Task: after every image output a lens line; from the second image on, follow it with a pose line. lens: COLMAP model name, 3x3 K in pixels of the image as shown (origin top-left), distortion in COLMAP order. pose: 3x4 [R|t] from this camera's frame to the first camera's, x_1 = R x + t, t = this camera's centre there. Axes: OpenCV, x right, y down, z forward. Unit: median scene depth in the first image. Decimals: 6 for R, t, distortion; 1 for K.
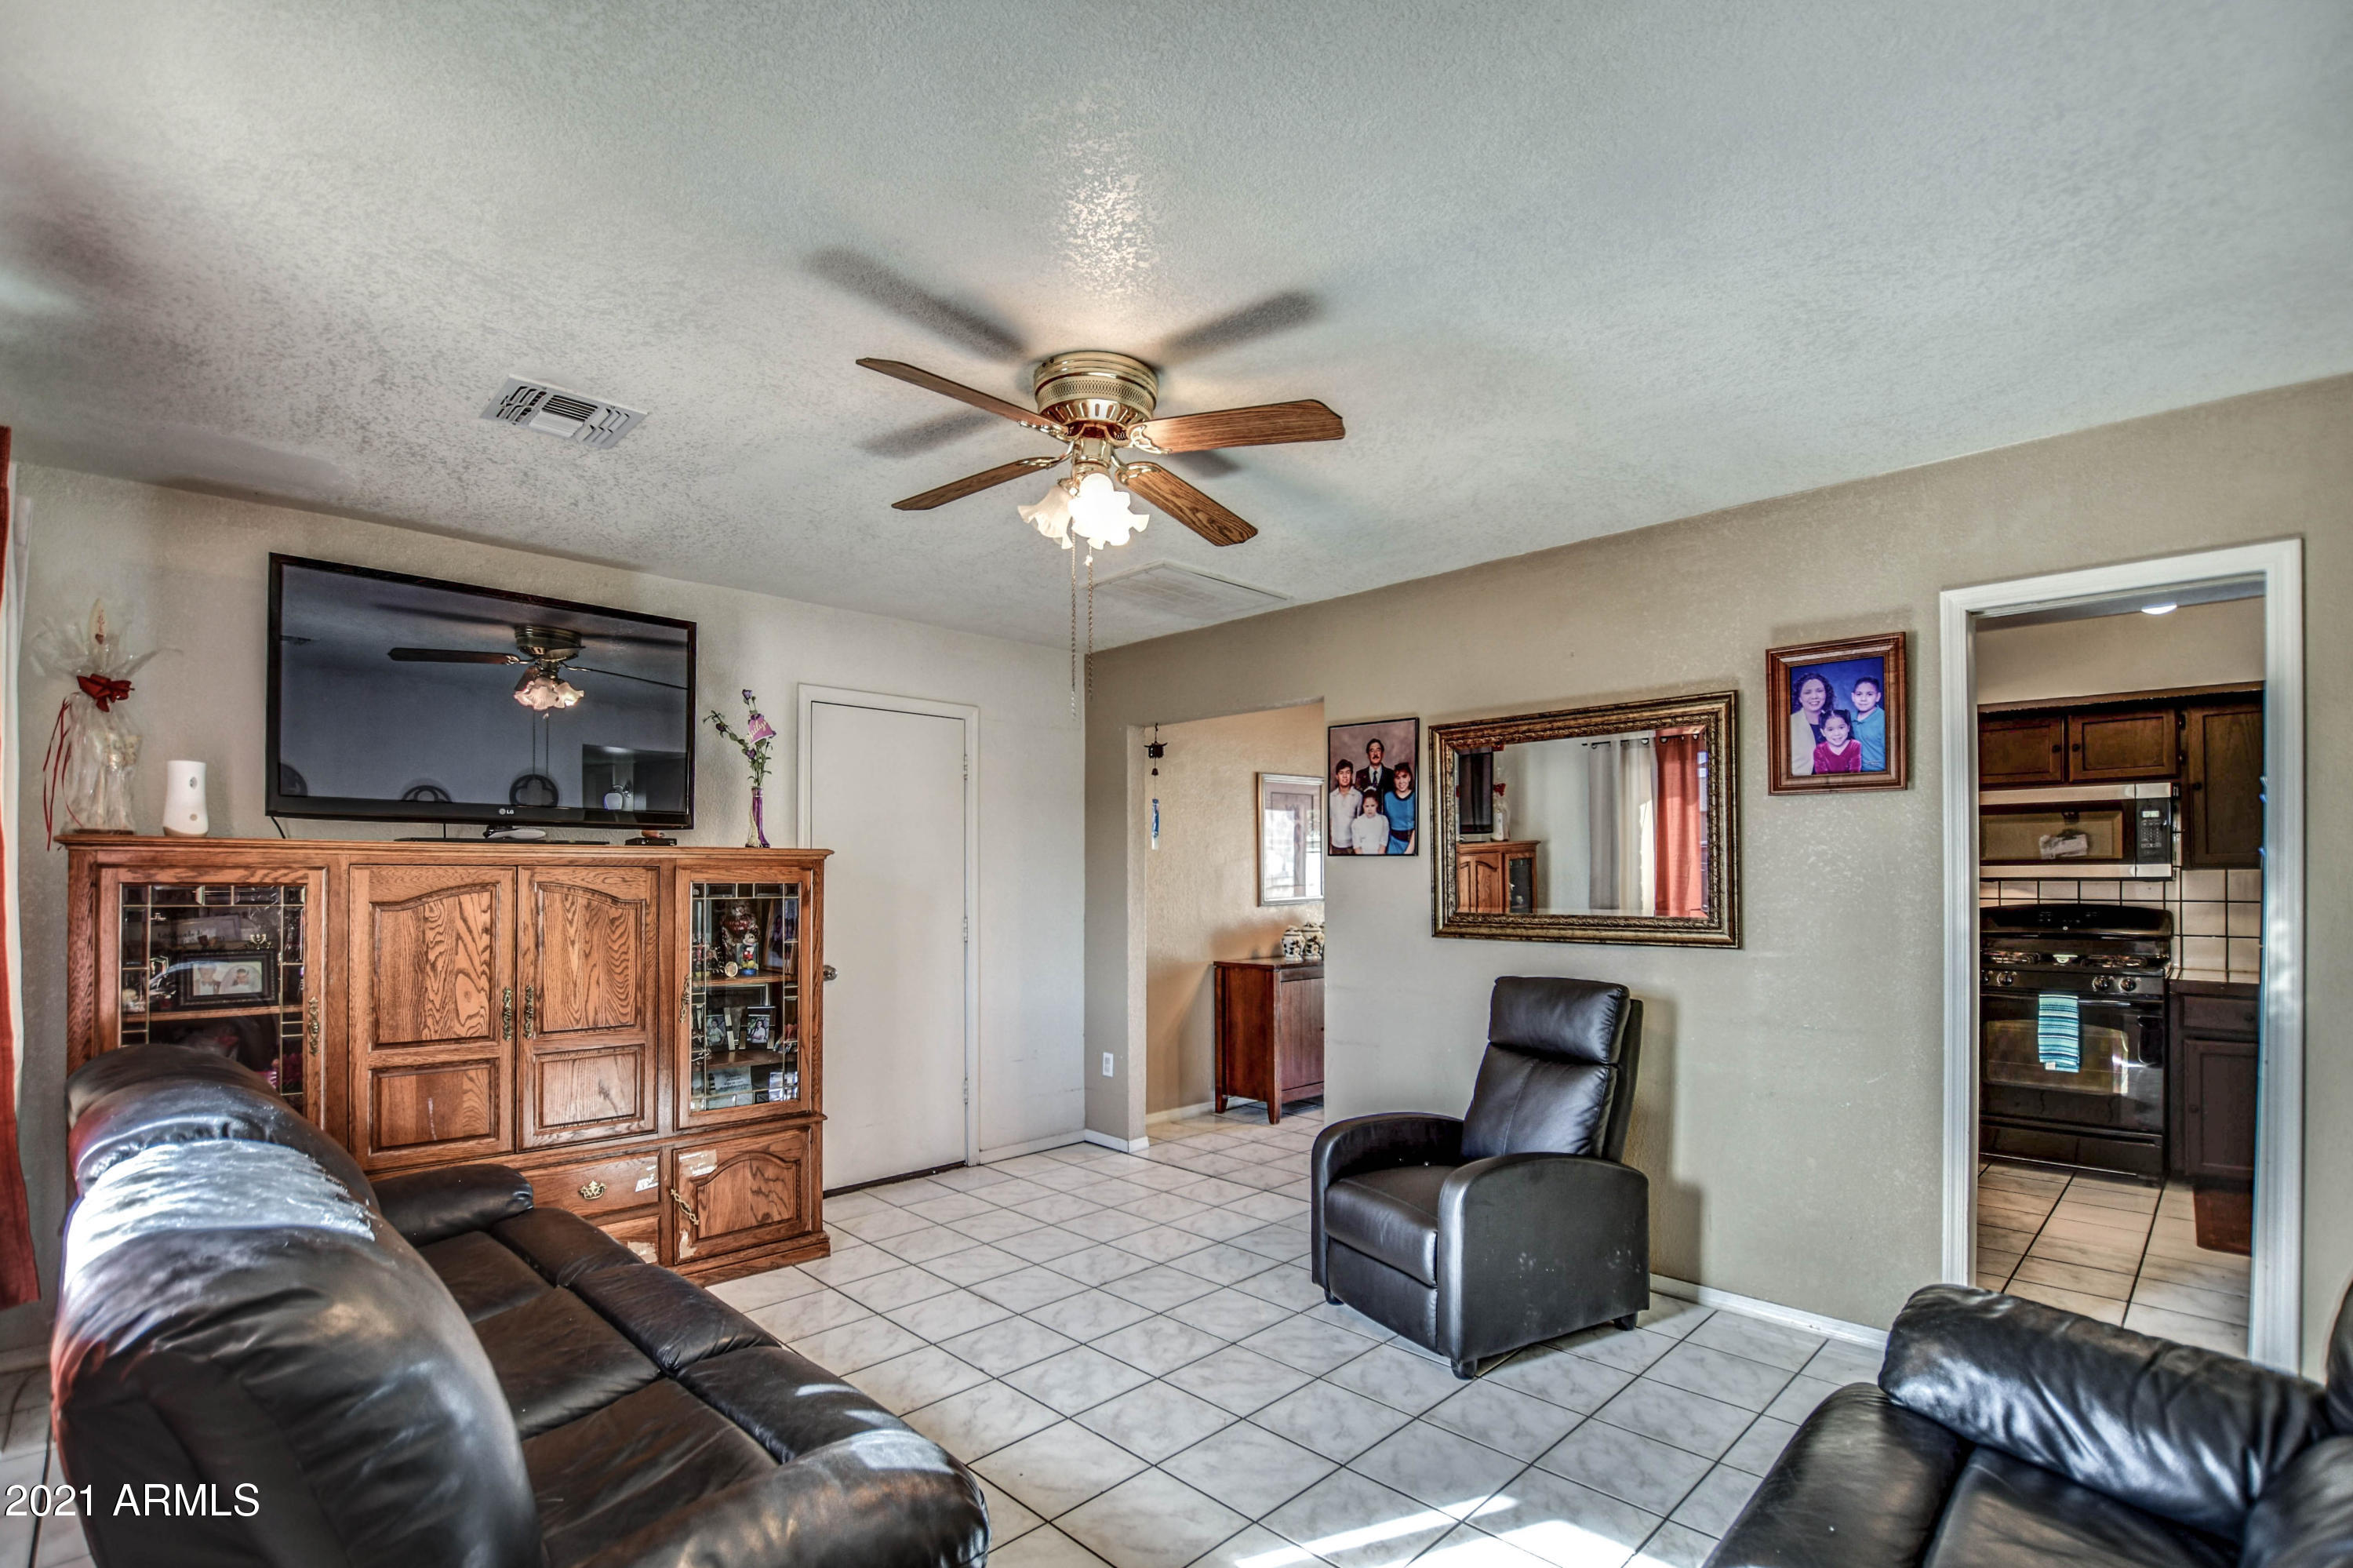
lens RADIAL K [[1049.0, 0, 1231.2], [0, 1049.0, 863.6], [0, 0, 1]] dist [-0.024273, 0.001967]
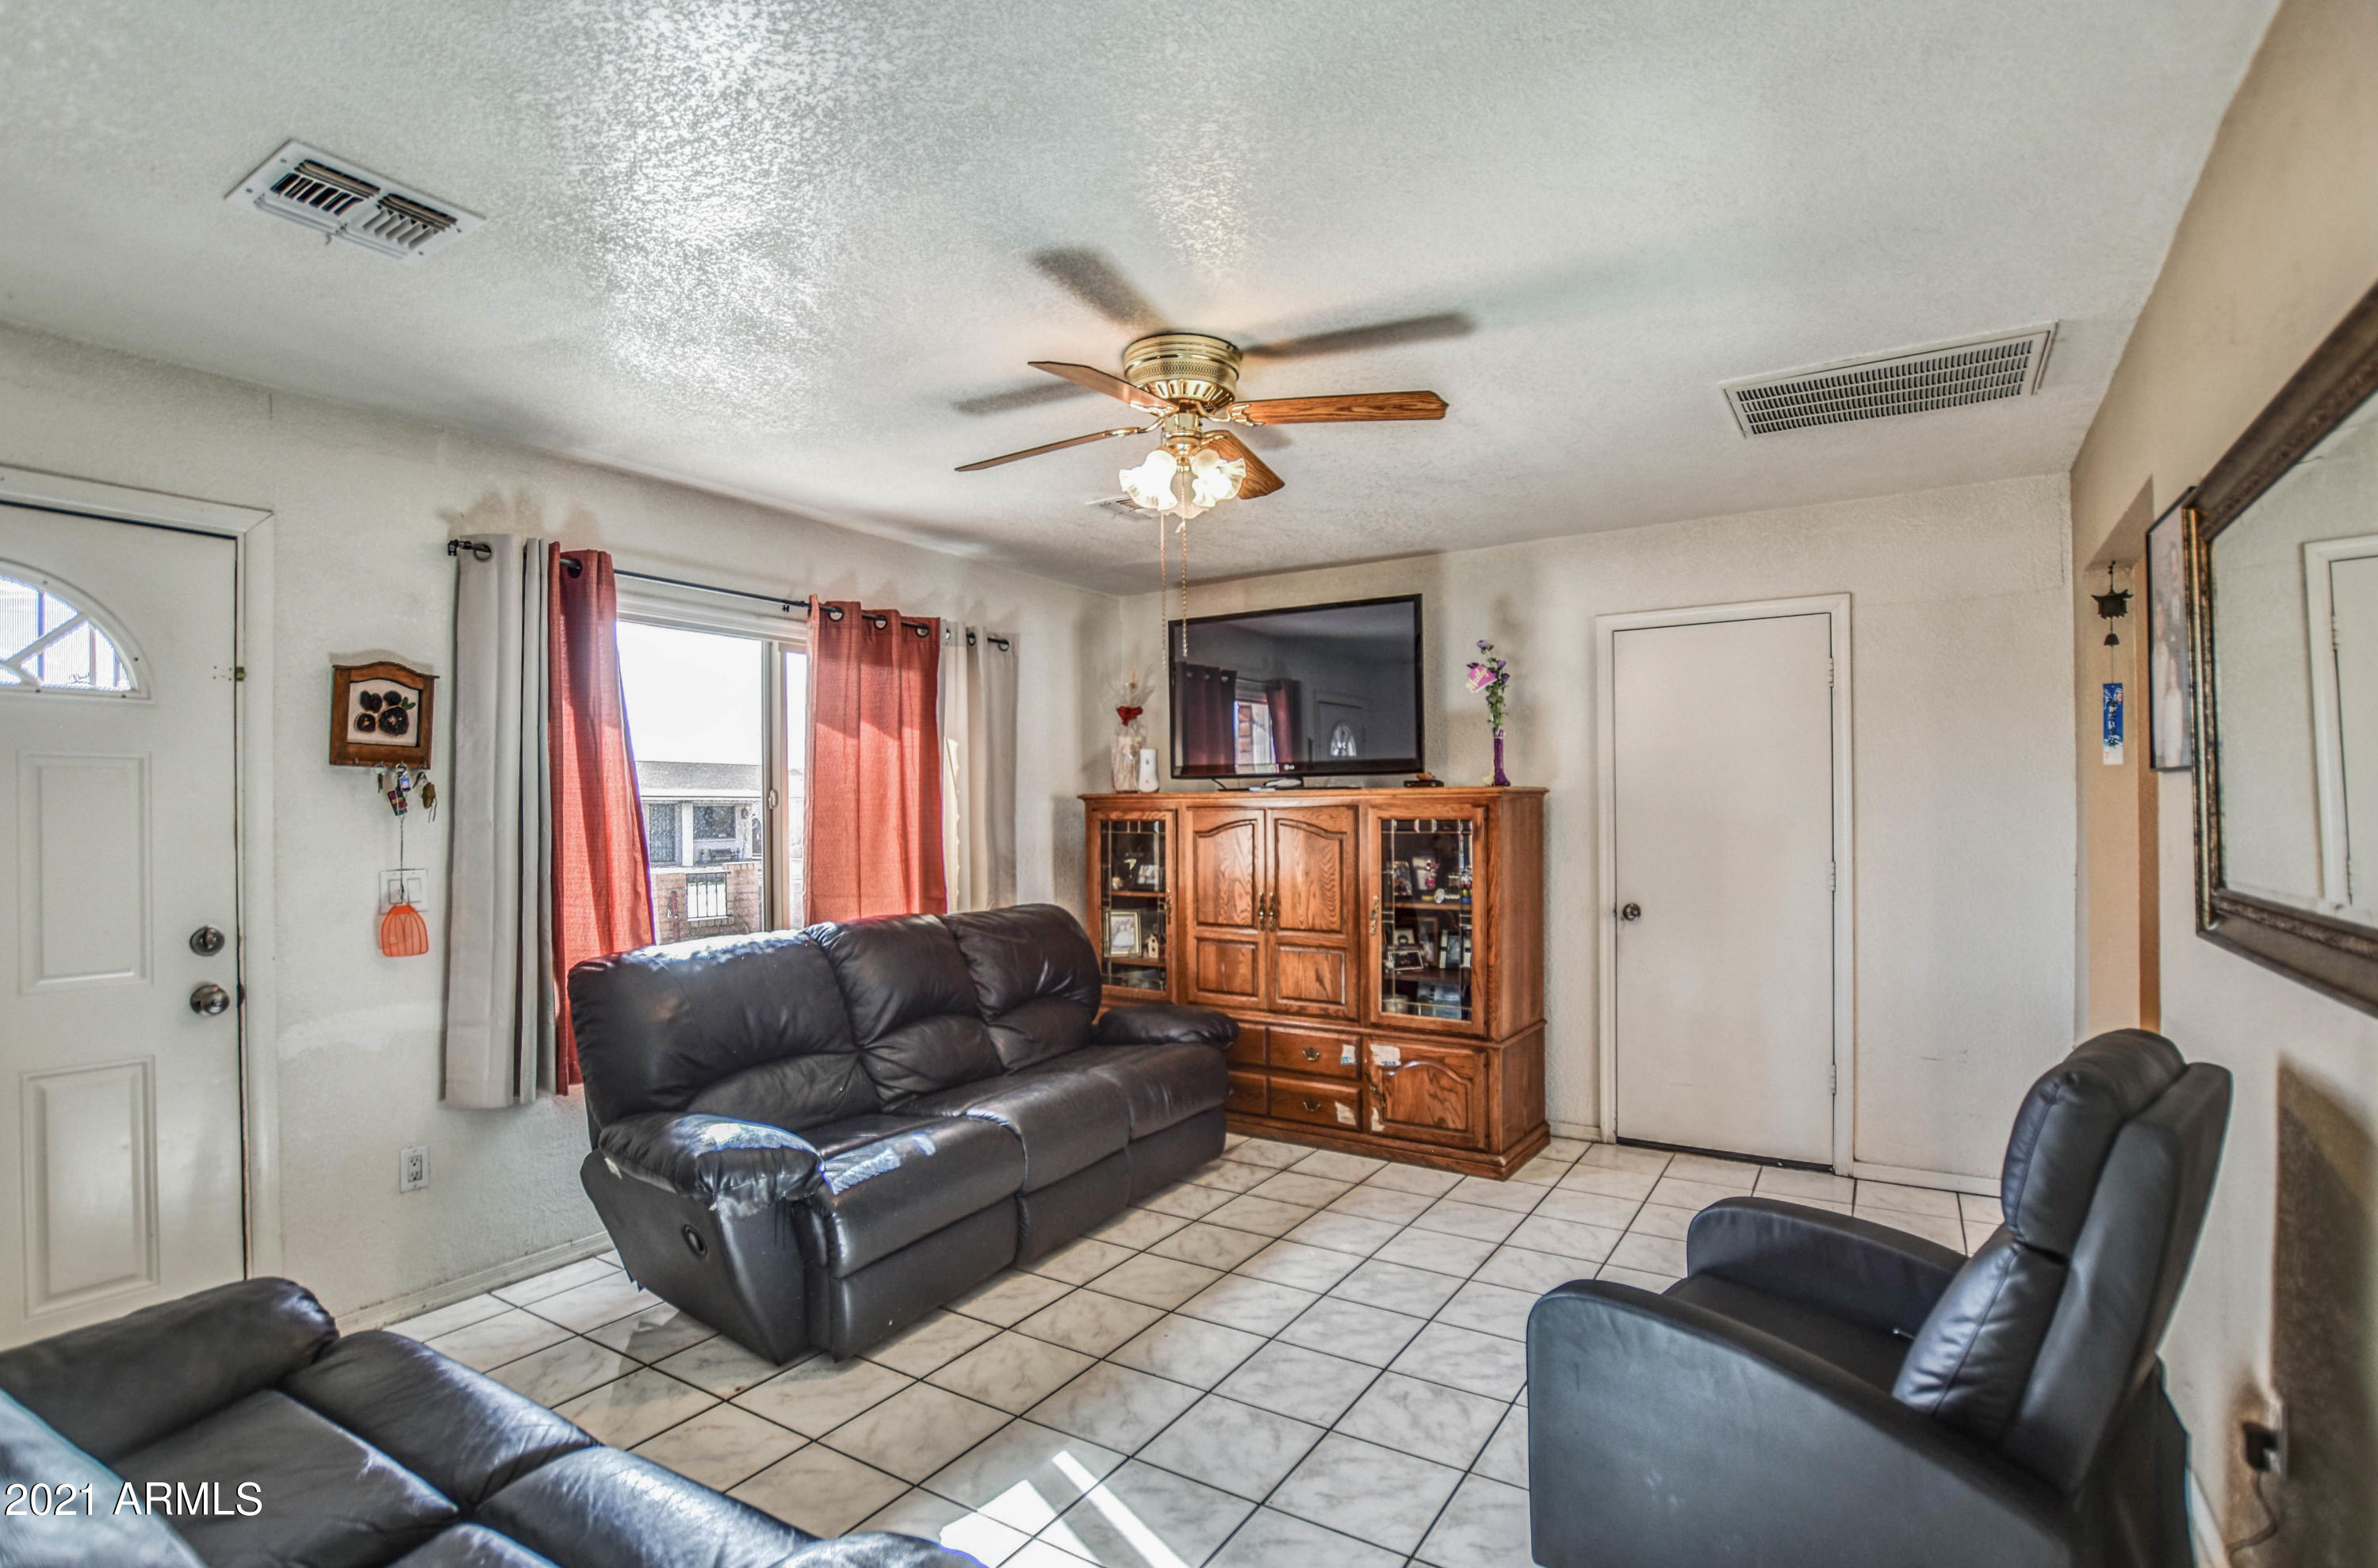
lens RADIAL K [[1060.0, 0, 1171.3], [0, 1060.0, 810.8], [0, 0, 1]] dist [-0.024273, 0.001967]
pose [[0.238449, -0.009470, -0.971109, 0.652103], [0.018111, 0.999822, -0.005303, 0.012198], [0.970986, -0.016323, 0.238578, 0.518453]]
